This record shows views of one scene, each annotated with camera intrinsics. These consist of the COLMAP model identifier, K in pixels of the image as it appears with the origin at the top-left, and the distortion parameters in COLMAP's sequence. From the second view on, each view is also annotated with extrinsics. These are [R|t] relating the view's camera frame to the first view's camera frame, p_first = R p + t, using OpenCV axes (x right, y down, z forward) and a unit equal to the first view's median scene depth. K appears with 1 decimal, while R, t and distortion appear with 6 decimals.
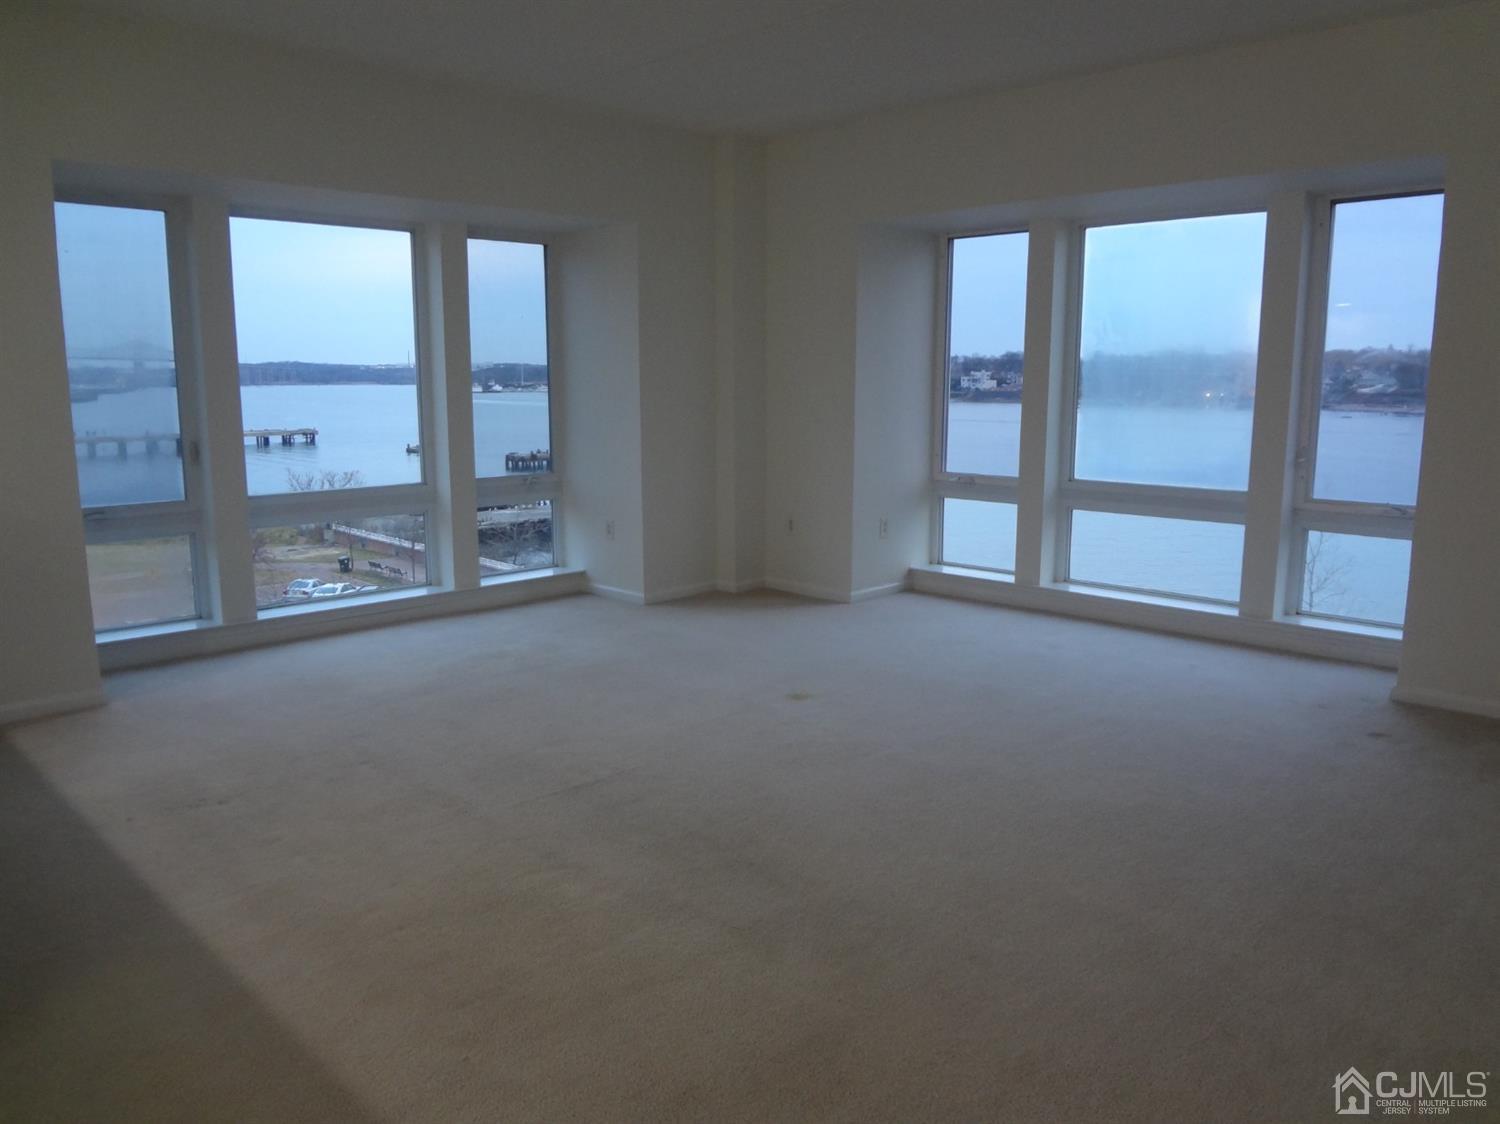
lens RADIAL K [[1118.1, 0, 754.7], [0, 1118.1, 555.8], [0, 0, 1]] dist [-0.044735, 0.016066]
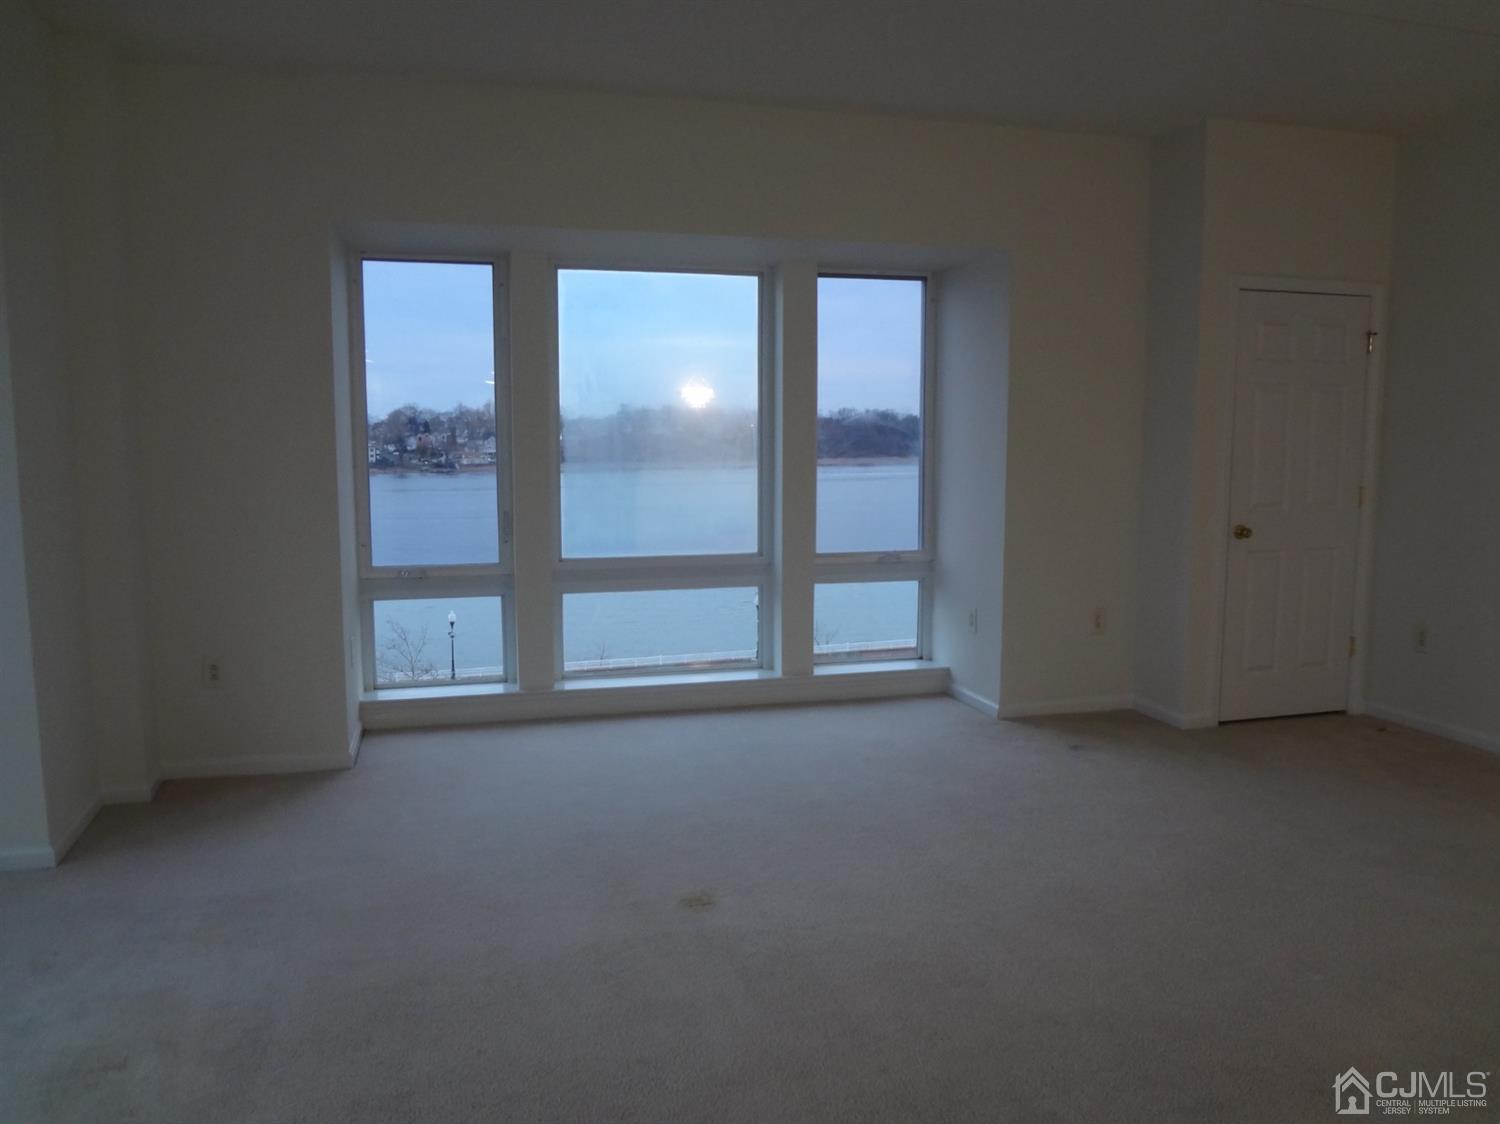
lens RADIAL K [[1118.1, 0, 736.4], [0, 1118.1, 559.7], [0, 0, 1]] dist [-0.044735, 0.016066]
pose [[0.503805, -0.092692, 0.858830, -0.365115], [0.137862, 0.990110, 0.025988, -0.068411], [-0.852745, 0.105307, 0.511601, 0.426210]]
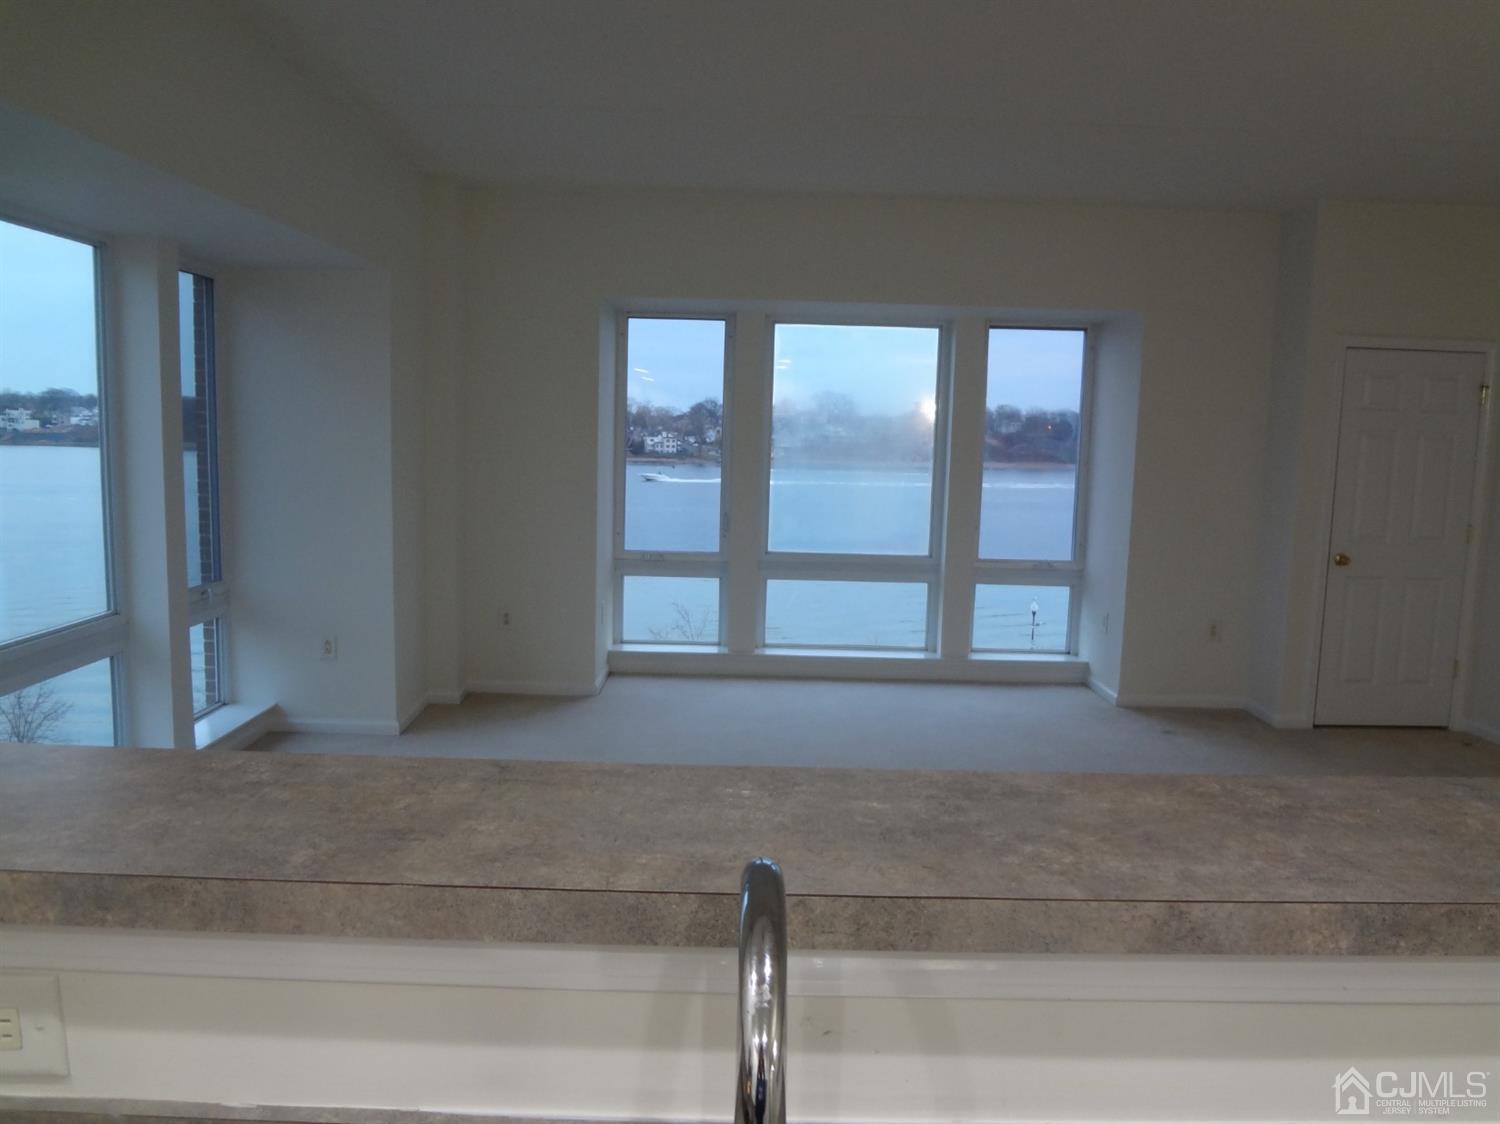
lens RADIAL K [[1118.1, 0, 740.7], [0, 1118.1, 556.3], [0, 0, 1]] dist [-0.044735, 0.016066]
pose [[0.707407, -0.059566, 0.704292, -0.475583], [0.086268, 0.996269, -0.002389, -0.060873], [-0.701522, 0.062448, 0.709907, 0.235232]]
